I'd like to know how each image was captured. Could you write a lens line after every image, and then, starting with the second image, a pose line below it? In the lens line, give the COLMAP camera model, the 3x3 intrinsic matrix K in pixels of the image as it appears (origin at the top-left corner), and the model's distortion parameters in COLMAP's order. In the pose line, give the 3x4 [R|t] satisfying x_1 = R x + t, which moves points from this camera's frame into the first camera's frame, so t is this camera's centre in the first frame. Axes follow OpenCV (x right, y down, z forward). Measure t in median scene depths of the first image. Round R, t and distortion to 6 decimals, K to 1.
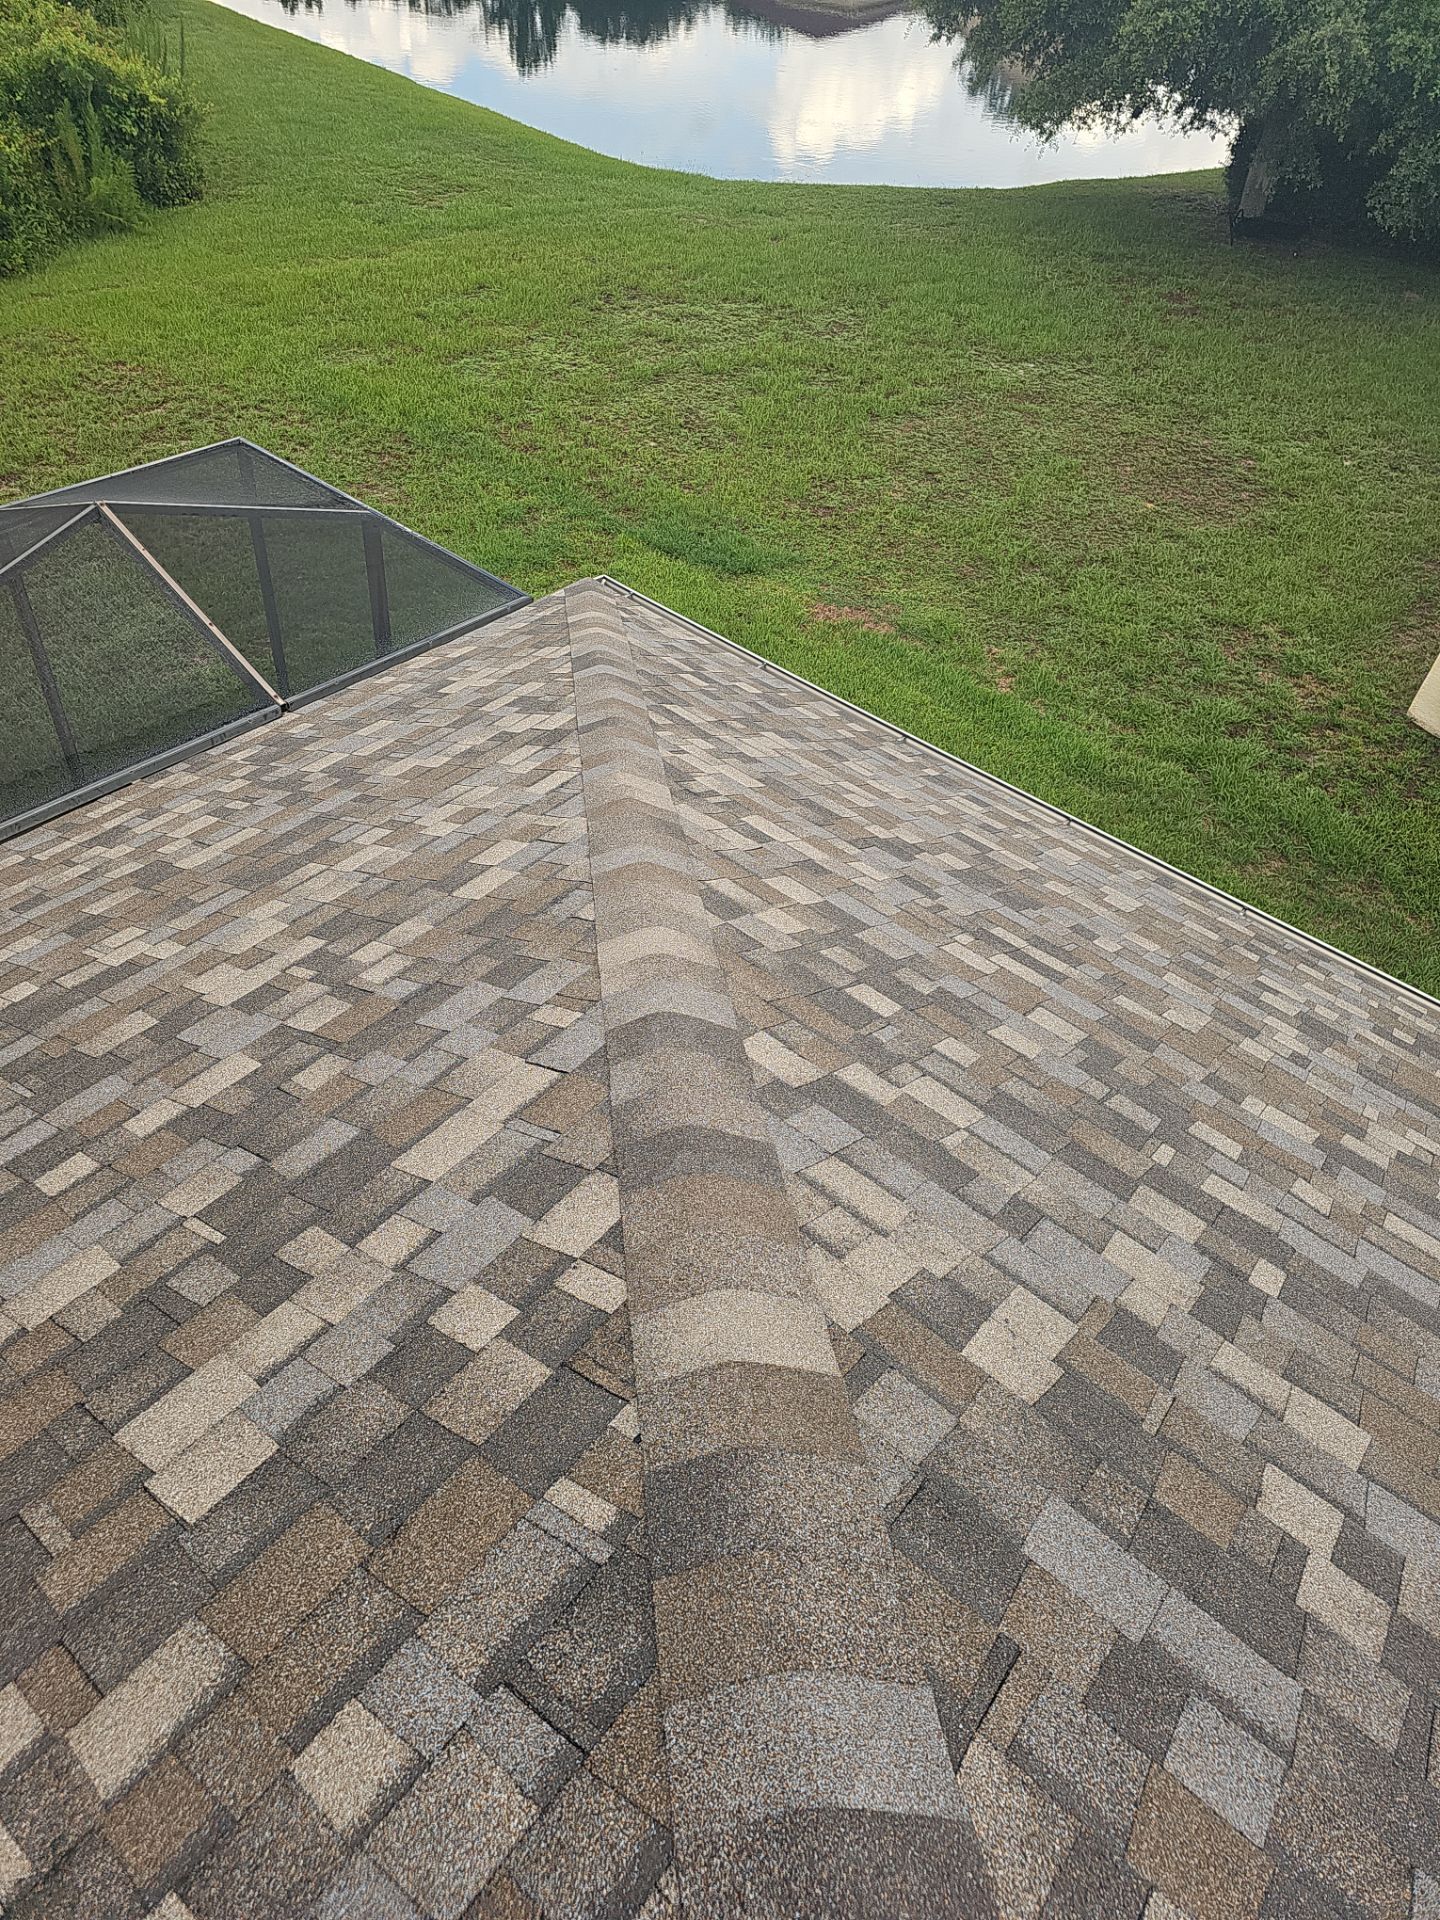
lens RADIAL K [[1236.5, 0, 687.5], [0, 1236.5, 931.2], [0, 0, 1]] dist [0.035378, -0.025790]
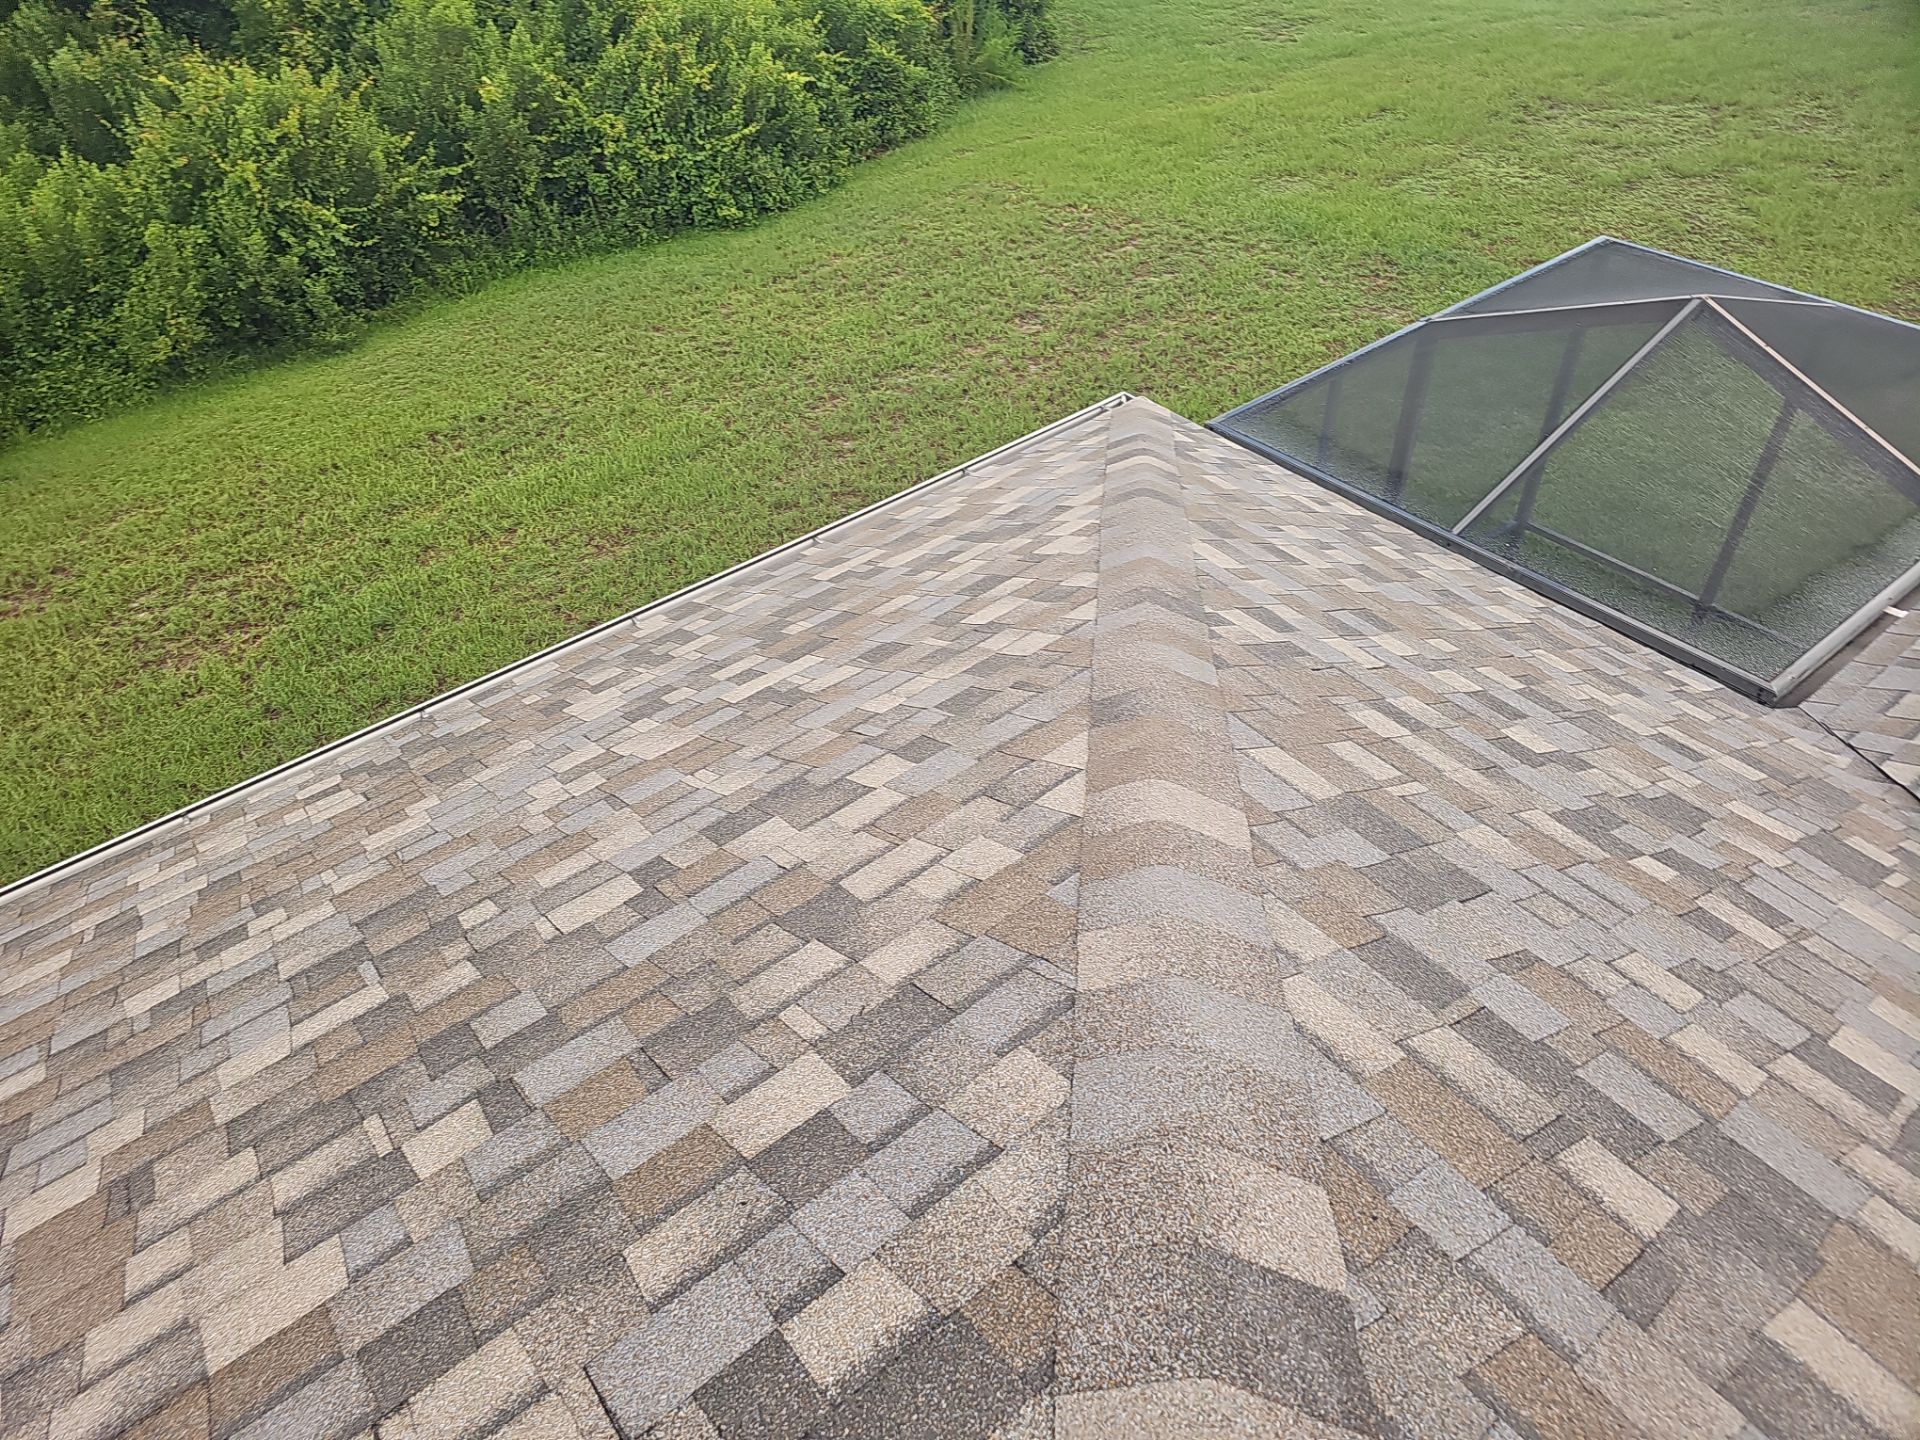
lens RADIAL K [[1234.2, 0, 928.4], [0, 1234.2, 708.4], [0, 0, 1]] dist [0.038889, -0.026999]
pose [[0.968646, 0.041711, -0.244919, -0.243978], [-0.053738, 0.997645, -0.042626, 0.007143], [0.242564, 0.054450, 0.968606, 0.001267]]
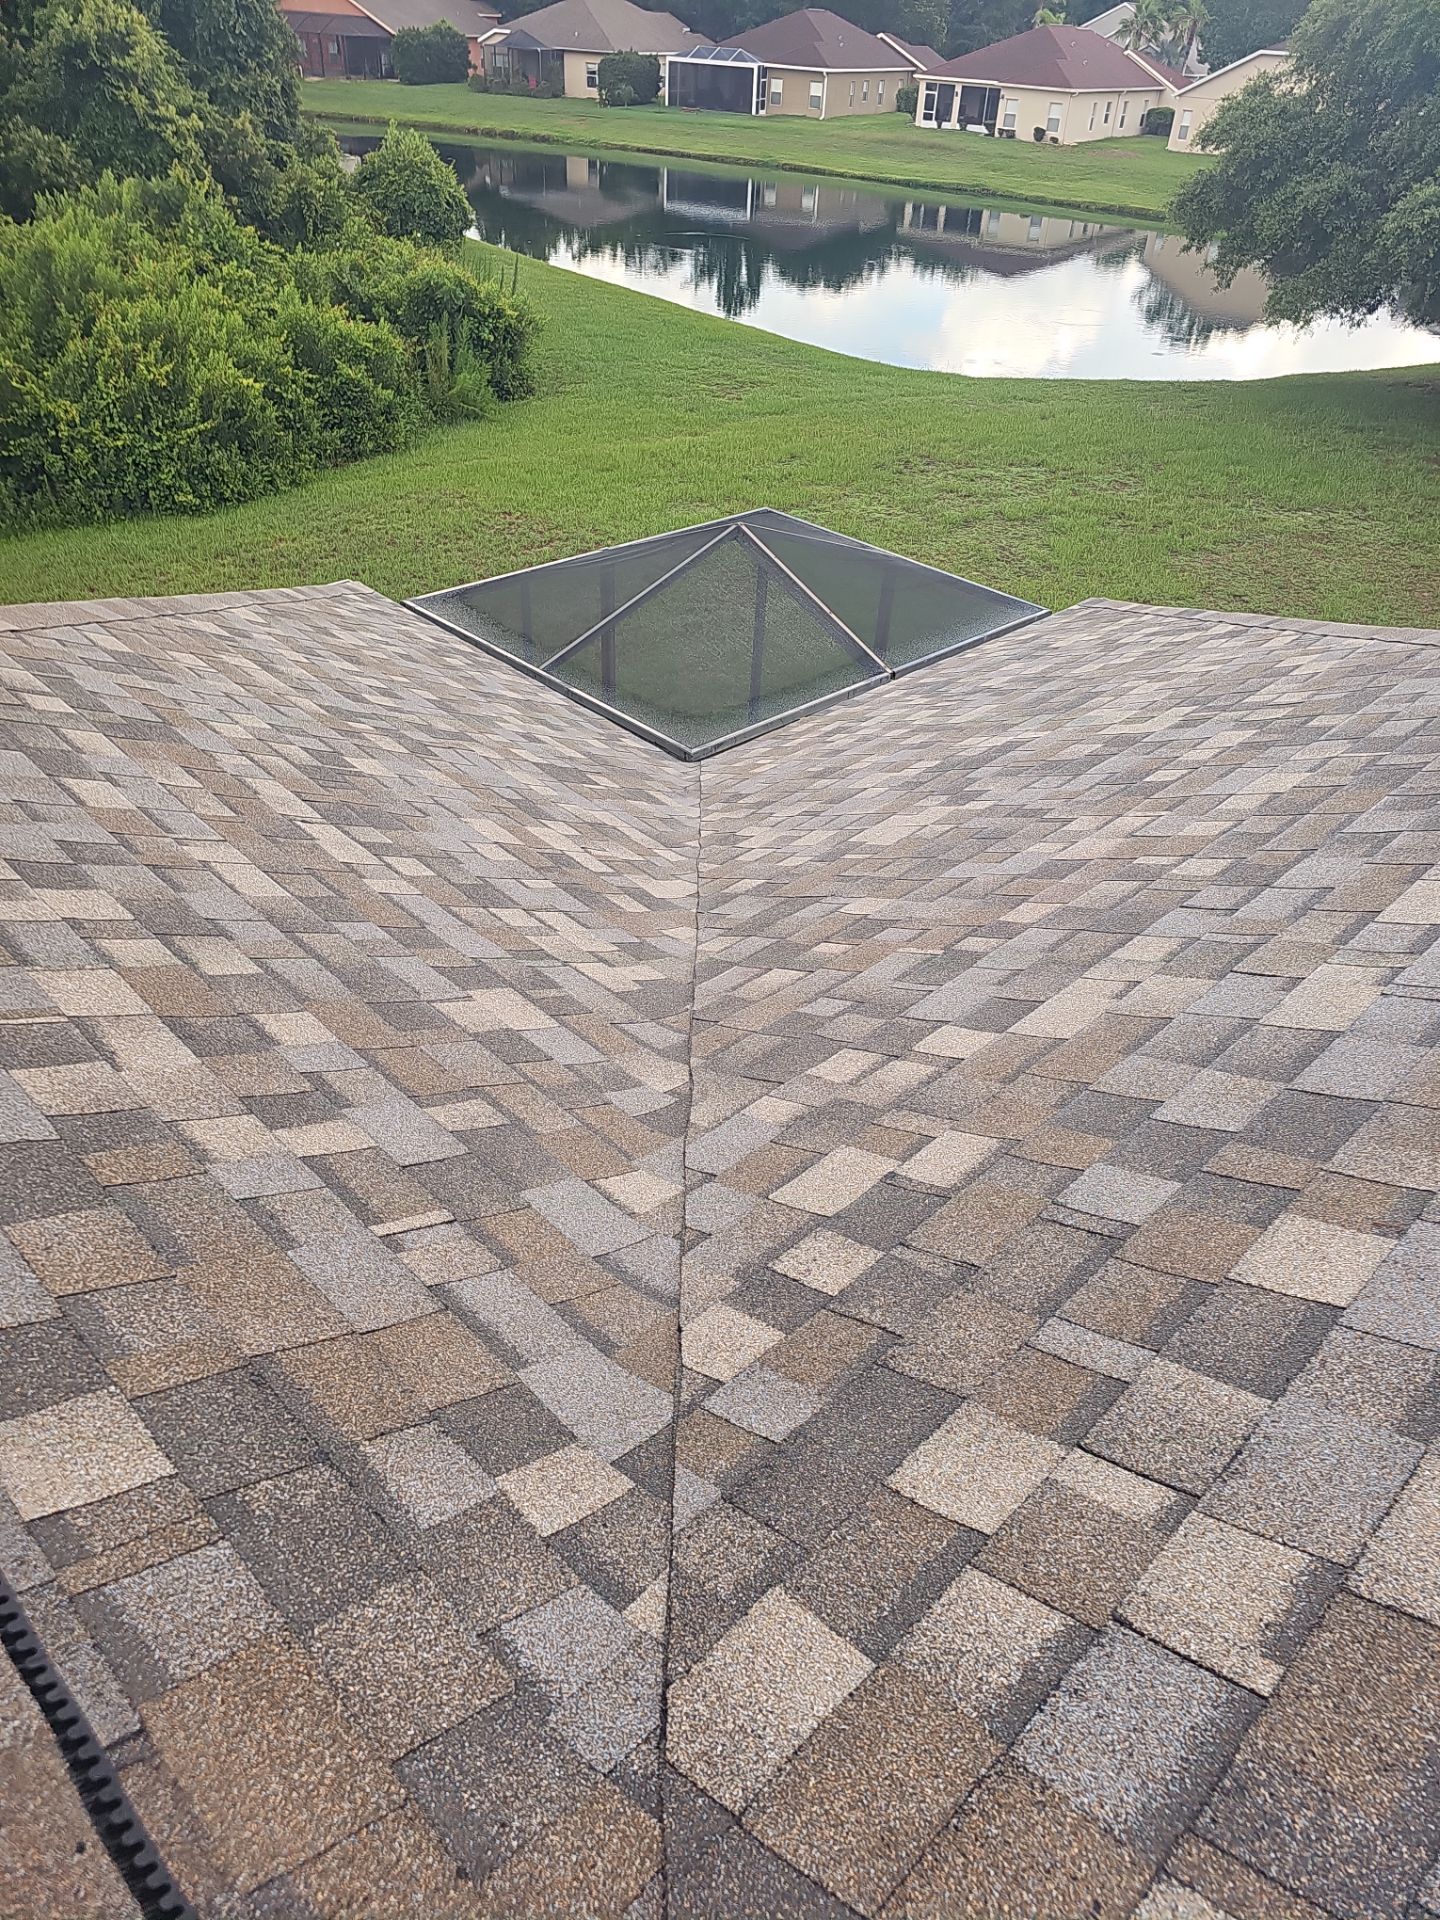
lens RADIAL K [[1234.2, 0, 715.9], [0, 1234.2, 968.4], [0, 0, 1]] dist [0.038889, -0.026999]
pose [[0.995434, 0.025971, -0.091846, -0.116165], [-0.037182, 0.991767, -0.122541, 0.080908], [0.087907, 0.125397, 0.988204, -0.057284]]
